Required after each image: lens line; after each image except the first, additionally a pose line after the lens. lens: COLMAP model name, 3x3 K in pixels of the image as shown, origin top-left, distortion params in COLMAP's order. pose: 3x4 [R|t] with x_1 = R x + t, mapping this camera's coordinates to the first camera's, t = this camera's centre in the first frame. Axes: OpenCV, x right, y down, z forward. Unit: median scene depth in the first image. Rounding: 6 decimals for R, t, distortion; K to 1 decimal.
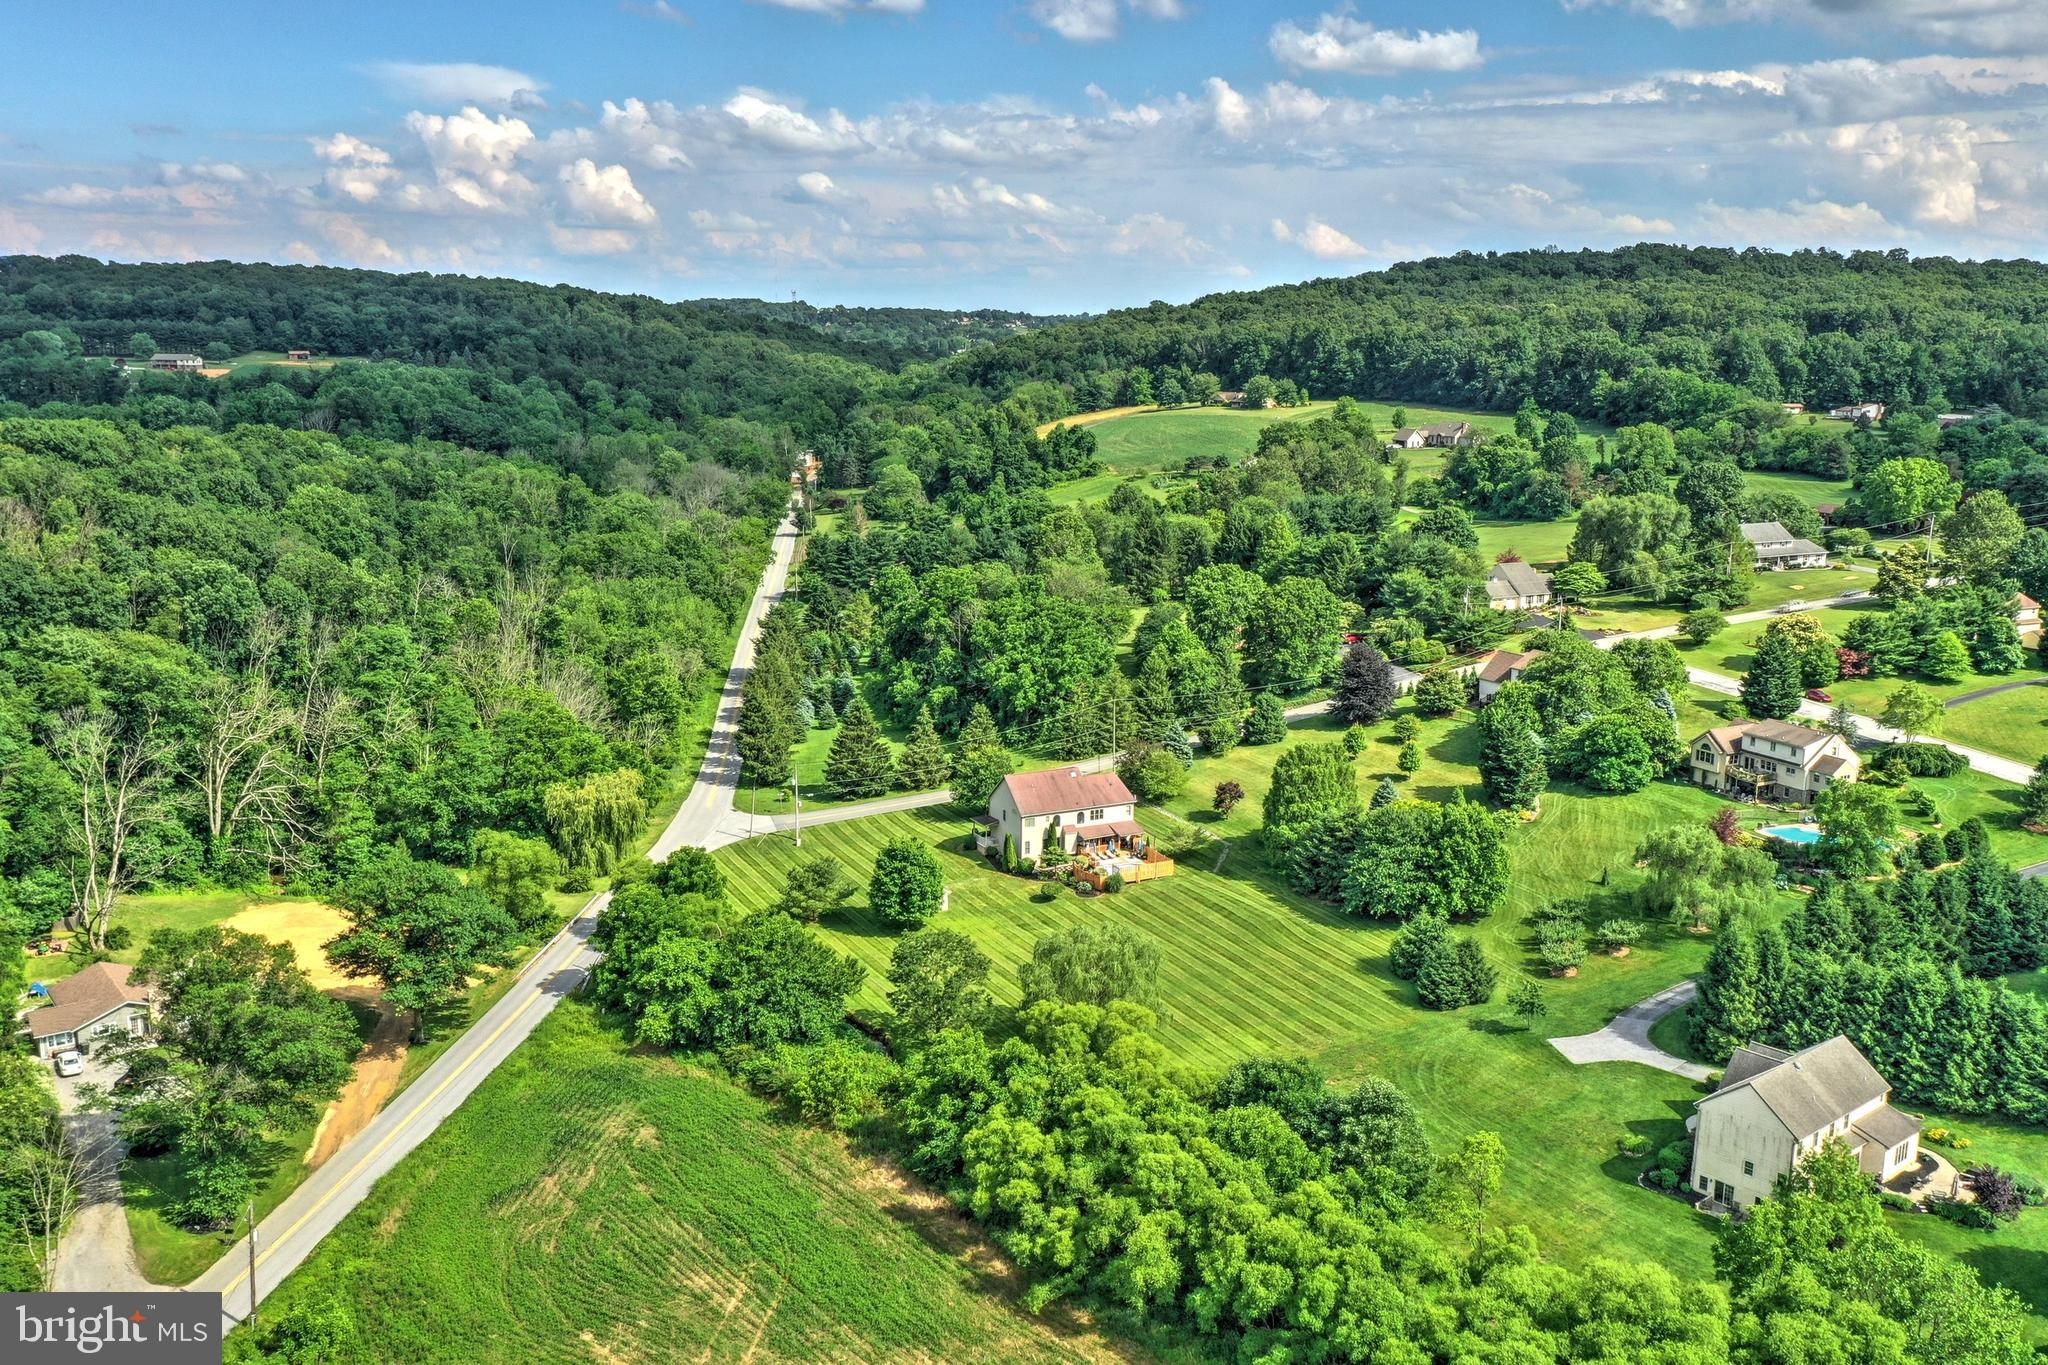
lens RADIAL K [[1859.6, 0, 1126.9], [0, 1859.6, 683.8], [0, 0, 1]] dist [0.072362, 0.001121]
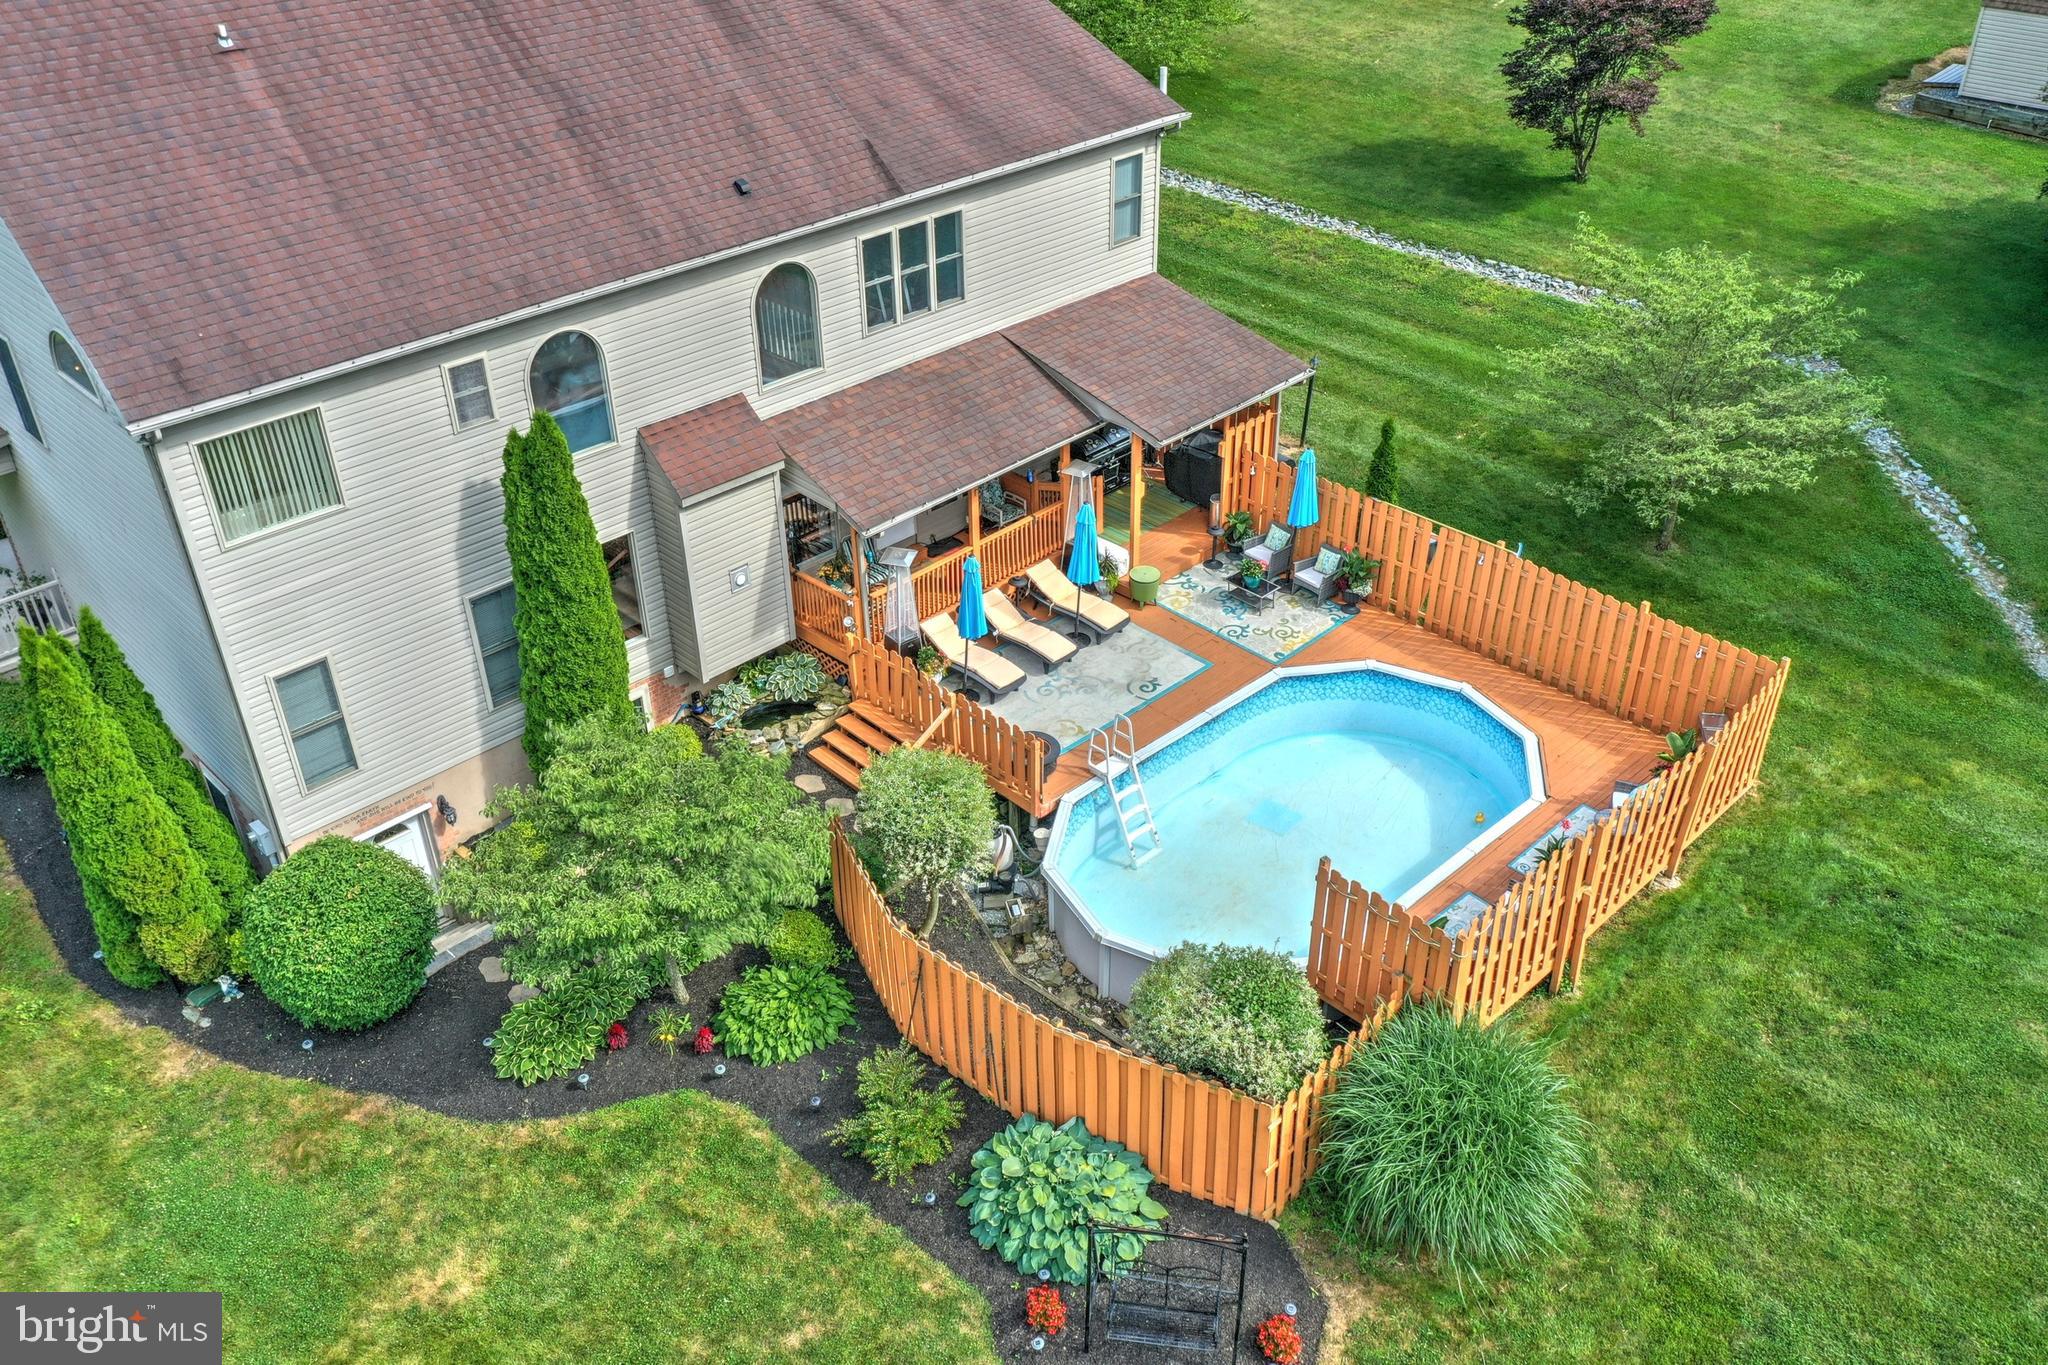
lens RADIAL K [[1670.7, 0, 1024.0], [0, 1670.7, 682.5], [0, 0, 1]] dist [0.011374, 0.002214]
pose [[0.962749, -0.170977, 0.209480, -0.031517], [0.080841, 0.921278, 0.380409, 0.049156], [-0.258031, -0.349304, 0.900781, 0.799109]]
